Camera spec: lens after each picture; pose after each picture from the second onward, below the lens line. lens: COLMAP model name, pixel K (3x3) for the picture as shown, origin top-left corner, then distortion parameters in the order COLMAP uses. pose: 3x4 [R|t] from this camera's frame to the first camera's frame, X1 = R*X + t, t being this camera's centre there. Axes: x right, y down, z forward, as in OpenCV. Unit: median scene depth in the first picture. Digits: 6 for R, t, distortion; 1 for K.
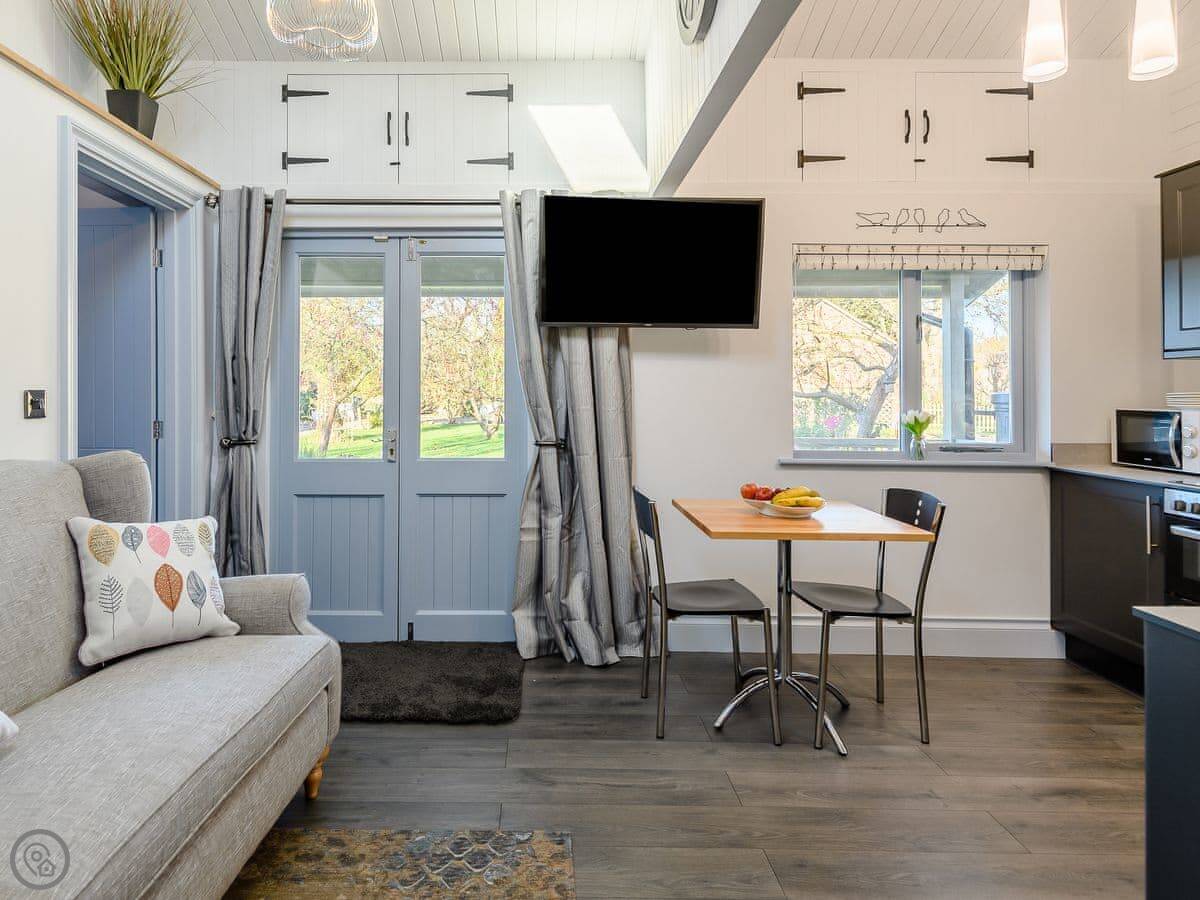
lens RADIAL K [[703.1, 0, 536.8], [0, 703.1, 389.0], [0, 0, 1]] dist [-0.004835, -0.003503]
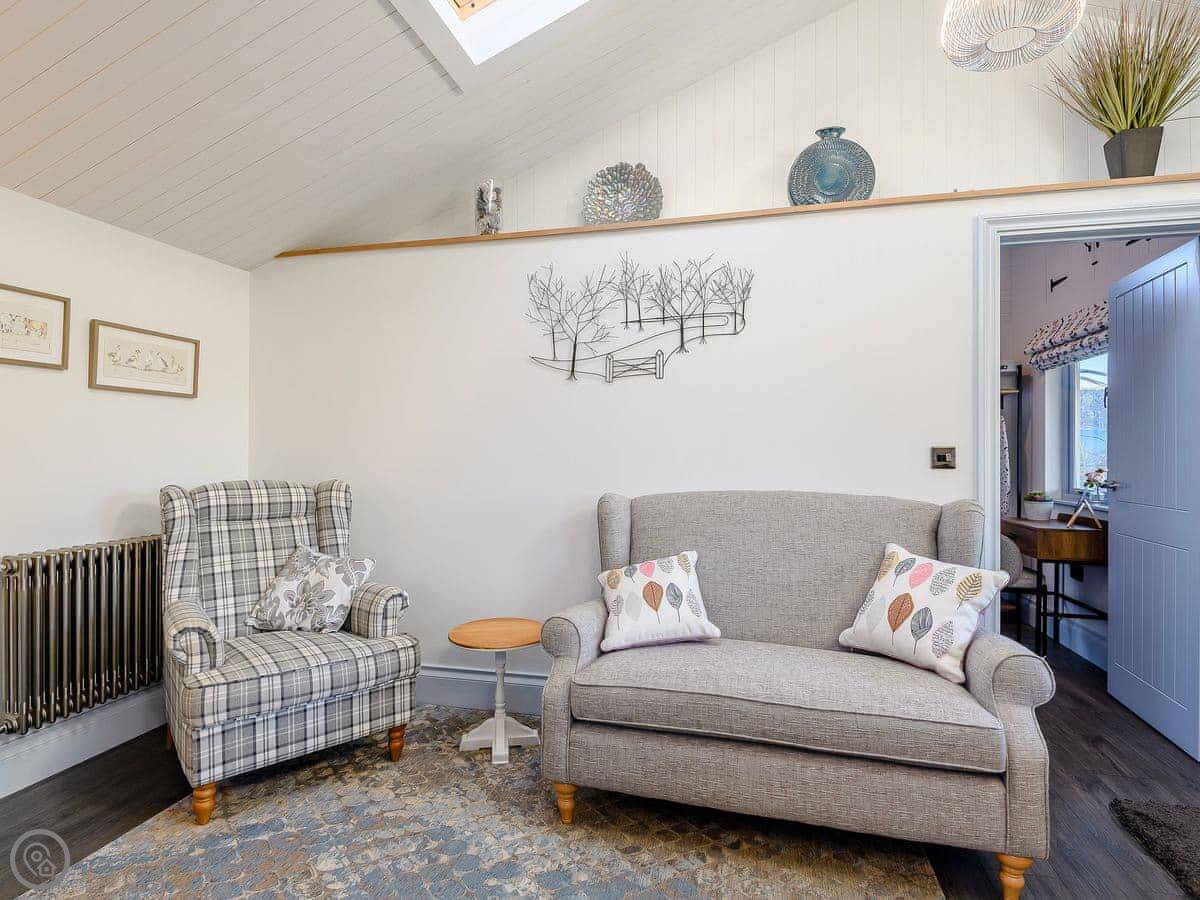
lens RADIAL K [[645.1, 0, 601.1], [0, 645.1, 448.6], [0, 0, 1]] dist [0.024916, -0.023528]
pose [[-0.231948, -0.004065, -0.972720, 0.387178], [0.002221, 0.999986, -0.004709, 0.005792], [0.972726, -0.003252, -0.231935, 0.445976]]
